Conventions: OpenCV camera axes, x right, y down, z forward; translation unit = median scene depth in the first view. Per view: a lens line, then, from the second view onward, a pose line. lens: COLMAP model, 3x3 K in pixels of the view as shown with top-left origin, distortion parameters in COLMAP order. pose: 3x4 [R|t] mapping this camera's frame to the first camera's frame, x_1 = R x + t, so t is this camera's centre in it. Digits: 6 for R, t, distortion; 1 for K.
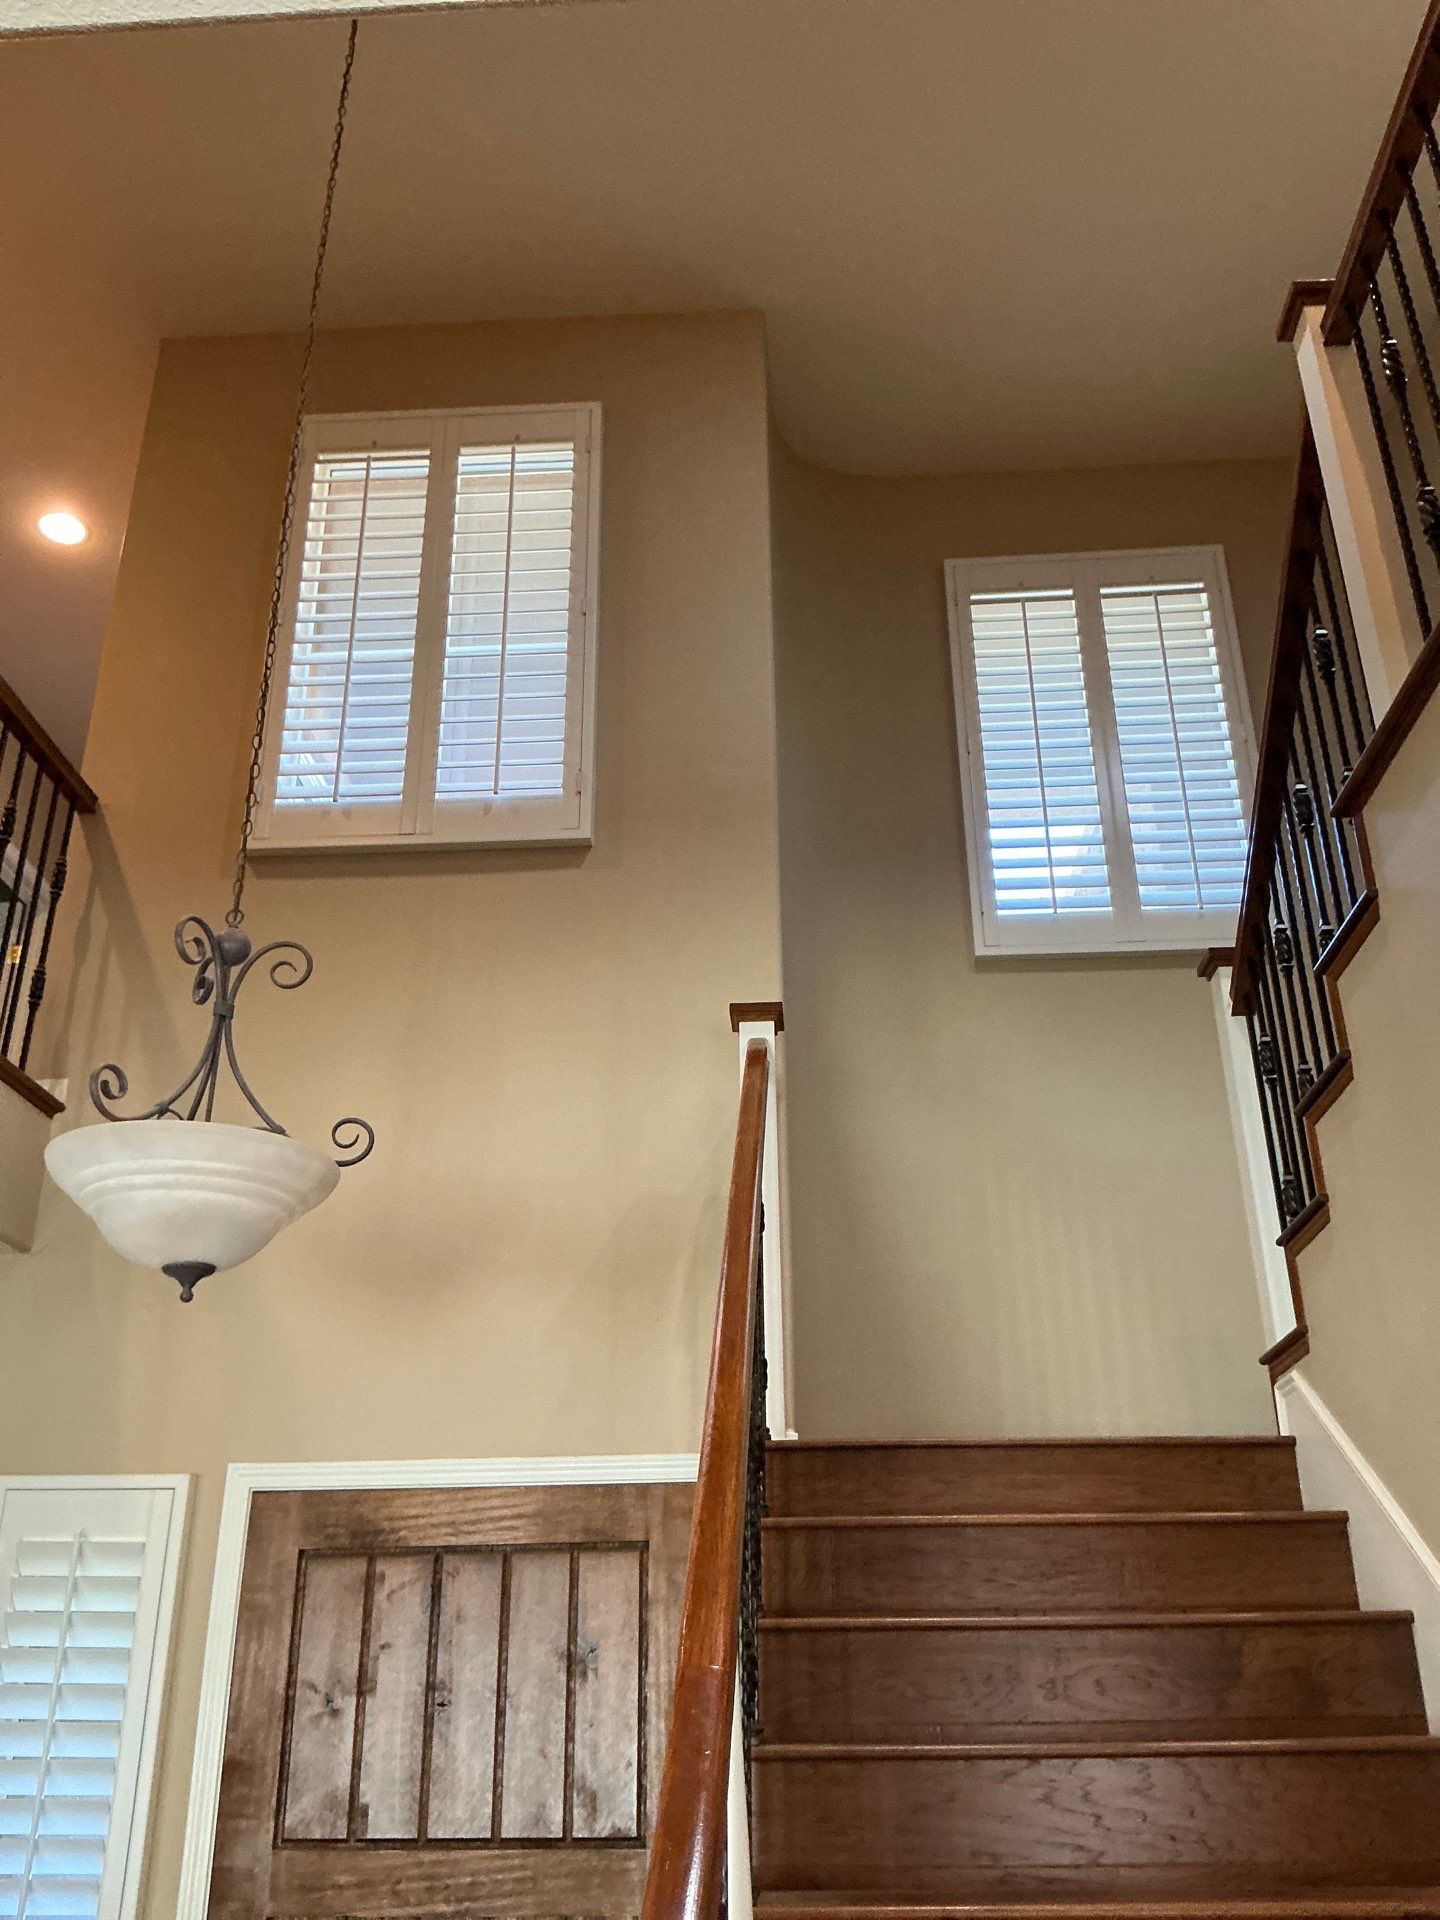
lens RADIAL K [[1601.7, 0, 720.0], [0, 1601.7, 960.0], [0, 0, 1]] dist [0.006957, -0.032672]
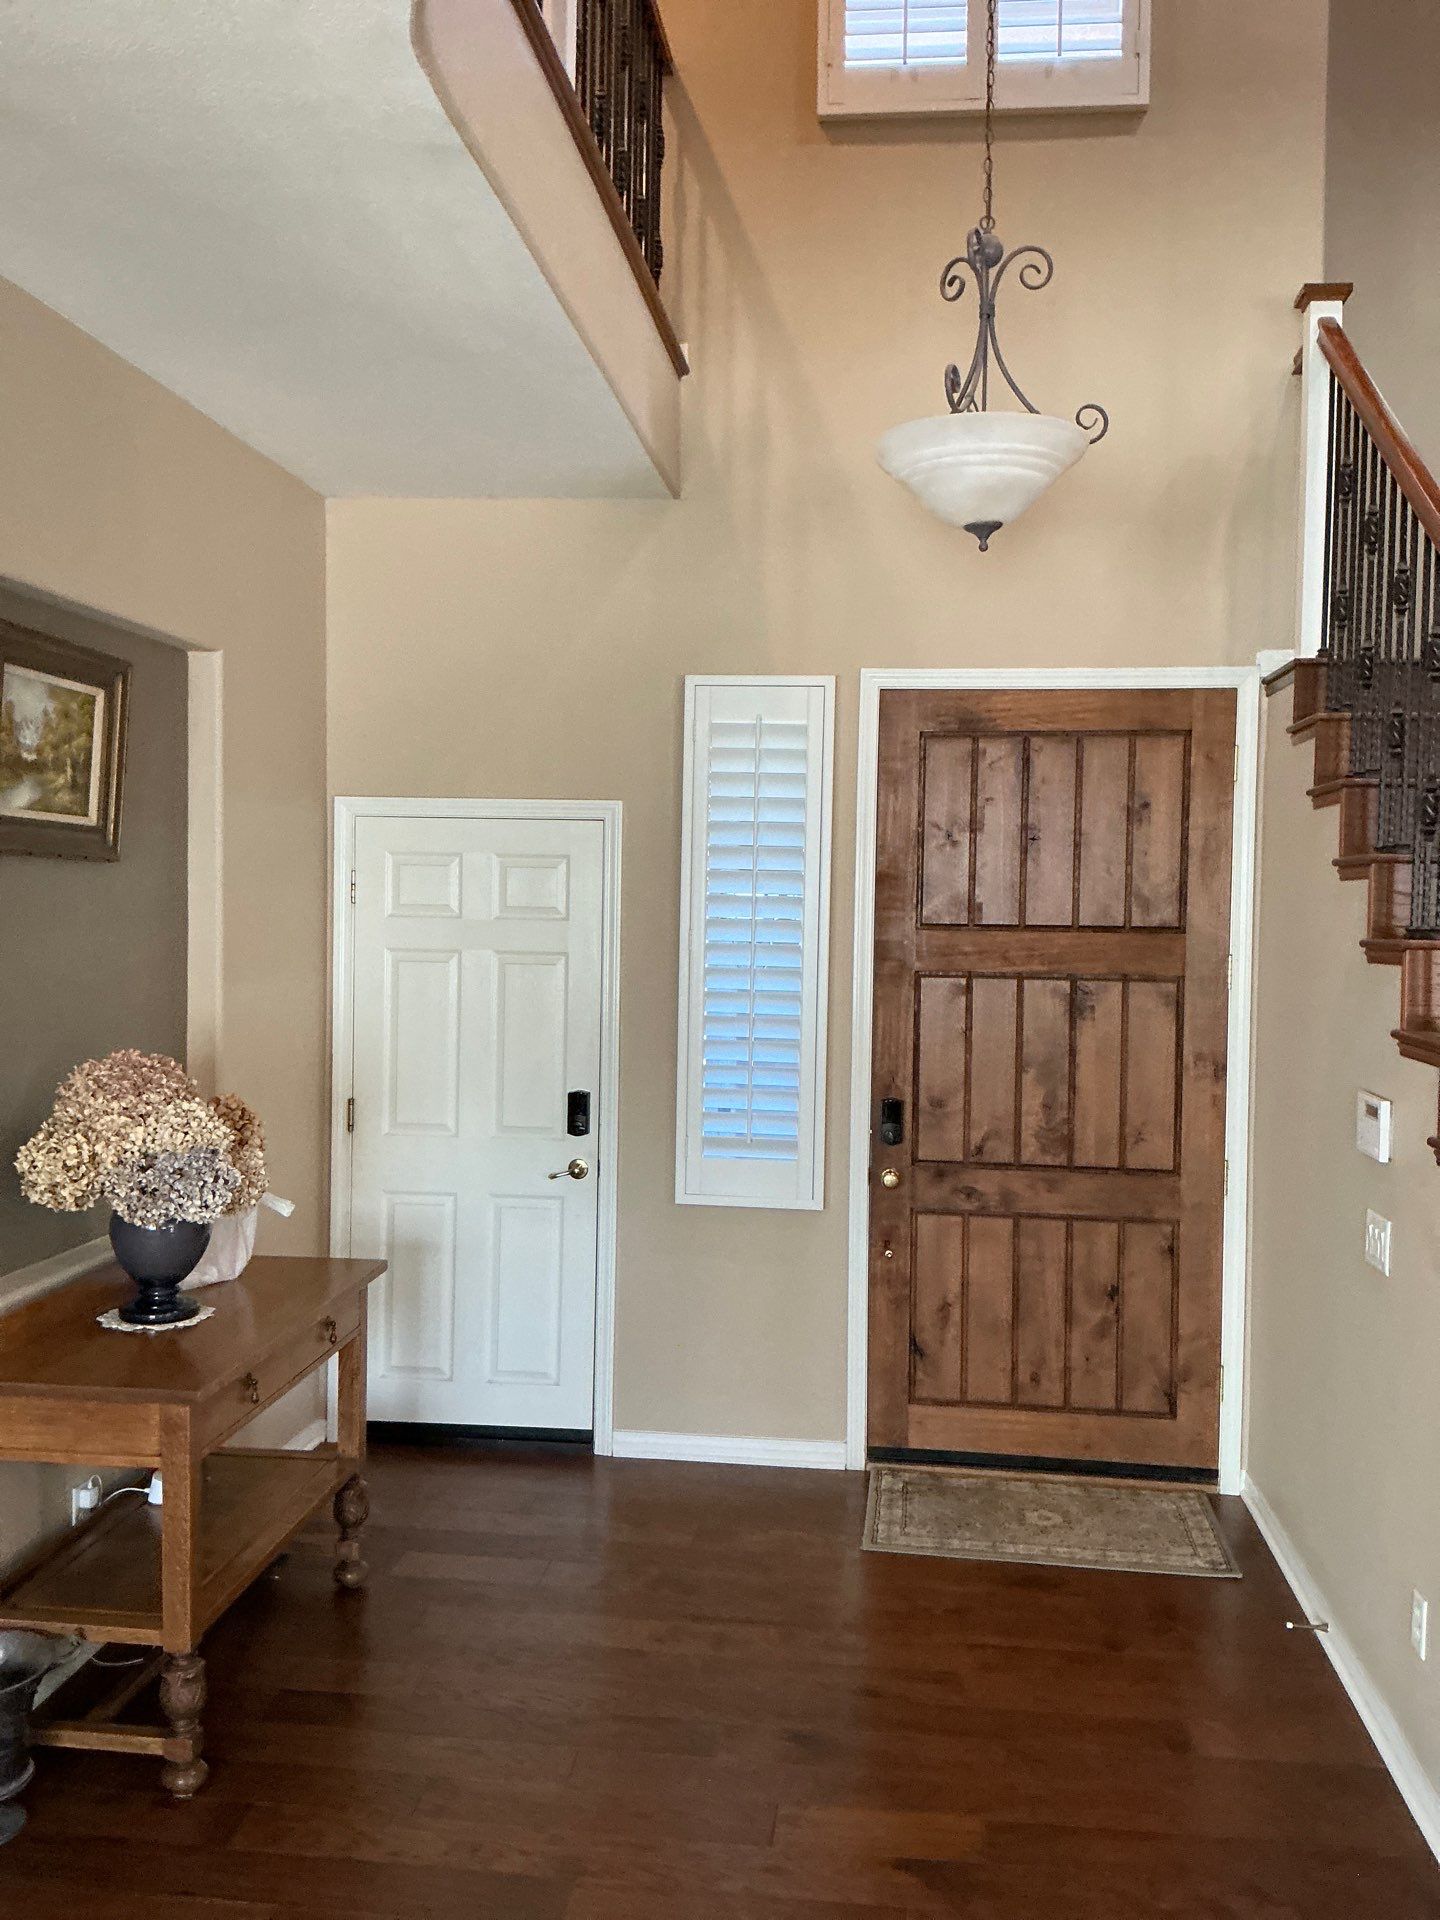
lens RADIAL K [[1558.1, 0, 720.0], [0, 1558.1, 960.0], [0, 0, 1]] dist [0.008411, 0.008509]
pose [[0.998855, 0.022694, -0.042124, -0.382640], [-0.000341, 0.883725, 0.468006, -0.074379], [0.047847, -0.467455, 0.882721, -0.252759]]
